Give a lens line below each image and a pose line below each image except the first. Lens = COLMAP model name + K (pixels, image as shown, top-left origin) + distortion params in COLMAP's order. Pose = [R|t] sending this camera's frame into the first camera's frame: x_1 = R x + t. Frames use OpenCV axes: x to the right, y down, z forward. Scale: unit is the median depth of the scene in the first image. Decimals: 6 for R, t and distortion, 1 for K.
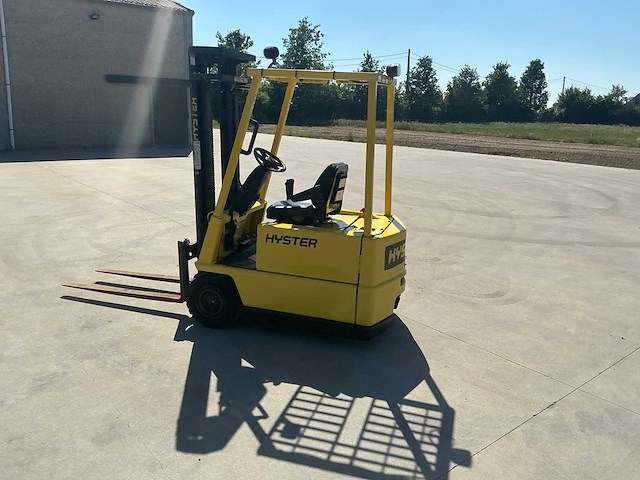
lens RADIAL K [[531.3, 0, 319.8], [0, 531.3, 243.1], [0, 0, 1]] dist [0.122477, -0.256448]
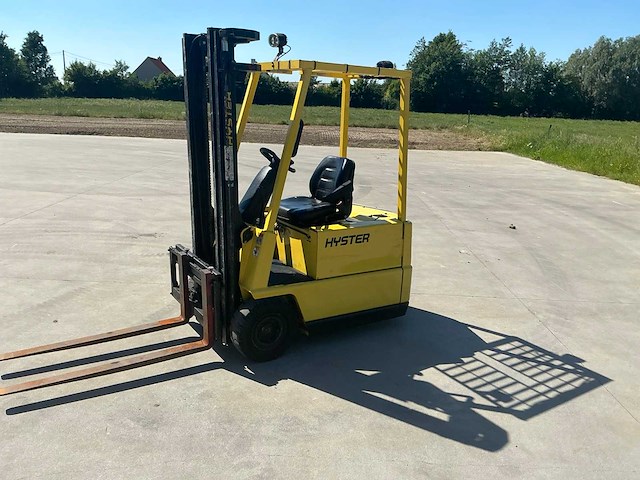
lens RADIAL K [[533.4, 0, 318.5], [0, 533.4, 239.5], [0, 0, 1]] dist [0.118294, -0.252433]
pose [[0.652079, -0.202167, 0.730699, -0.809953], [0.173605, 0.978000, 0.115664, -0.129335], [-0.738007, 0.051431, 0.672830, 0.380282]]
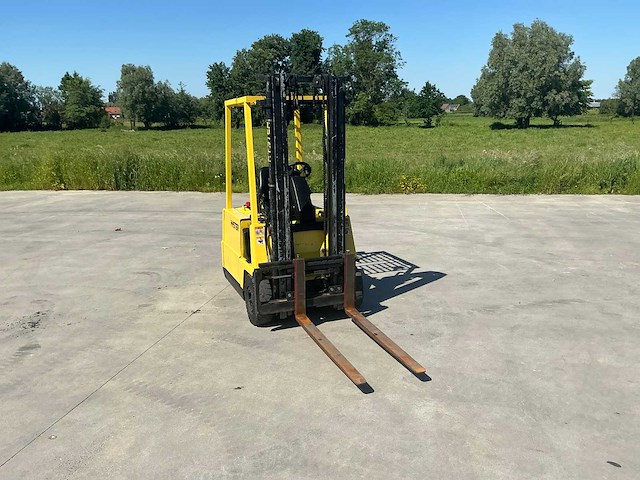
lens RADIAL K [[531.3, 0, 319.8], [0, 531.3, 243.1], [0, 0, 1]] dist [0.122477, -0.256448]
pose [[-0.611614, -0.202567, 0.764785, -1.149904], [0.191442, 0.900046, 0.391493, -0.504242], [-0.767645, 0.385855, -0.511701, 1.771640]]
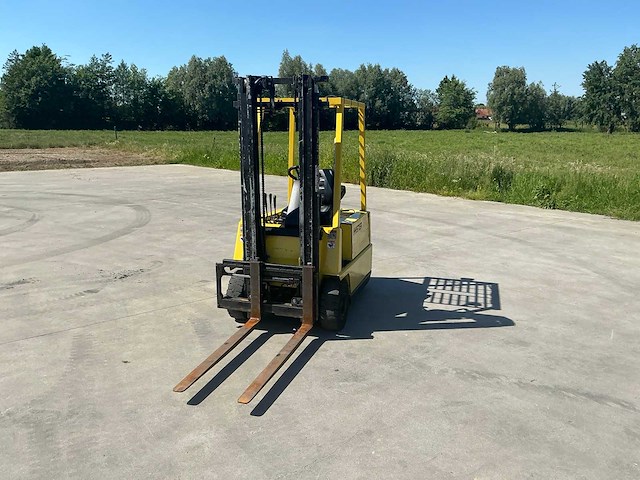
lens RADIAL K [[533.4, 0, 318.5], [0, 533.4, 239.5], [0, 0, 1]] dist [0.118294, -0.252433]
pose [[0.006465, -0.246997, 0.968995, -1.343478], [0.239763, 0.941132, 0.238296, -0.316380], [-0.970810, 0.230789, 0.065305, 1.017767]]
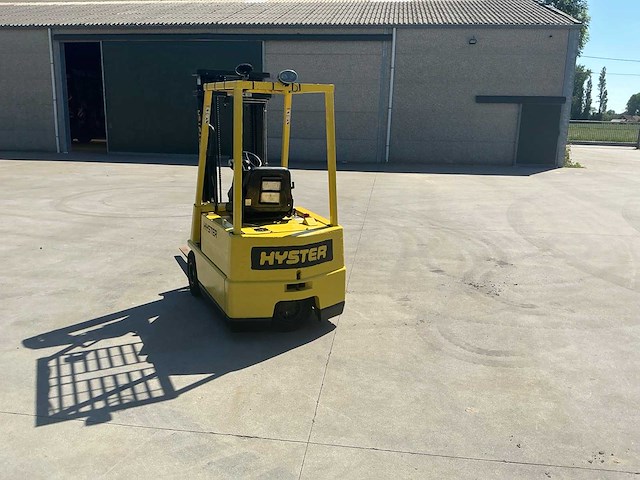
lens RADIAL K [[533.4, 0, 318.5], [0, 533.4, 239.5], [0, 0, 1]] dist [0.118294, -0.252433]
pose [[0.674381, 0.141919, -0.724617, 0.956815], [-0.174733, 0.984155, 0.030131, -0.060219], [0.717411, 0.106295, 0.688493, 0.370256]]
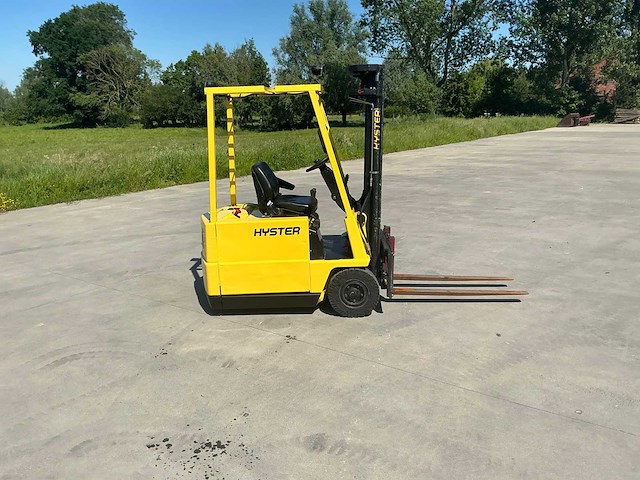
lens RADIAL K [[533.2, 0, 320.3], [0, 533.2, 238.4], [0, 0, 1]] dist [0.112241, -0.230326]
pose [[-0.969587, 0.042024, -0.241112, 0.210462], [-0.072053, 0.892477, 0.445301, -0.575450], [0.233900, 0.449131, -0.862306, 2.273131]]
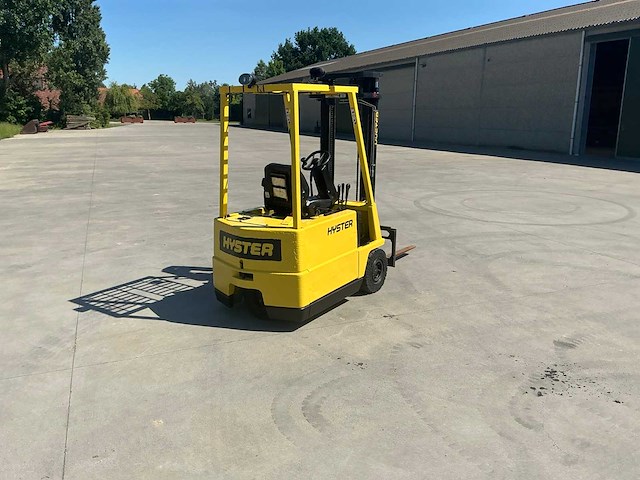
lens RADIAL K [[531.3, 0, 319.8], [0, 531.3, 243.1], [0, 0, 1]] dist [0.122477, -0.256448]
pose [[-0.315315, 0.189659, -0.929842, 1.166349], [-0.244330, 0.930569, 0.272661, -0.344548], [0.916995, 0.313163, -0.247083, 1.499291]]
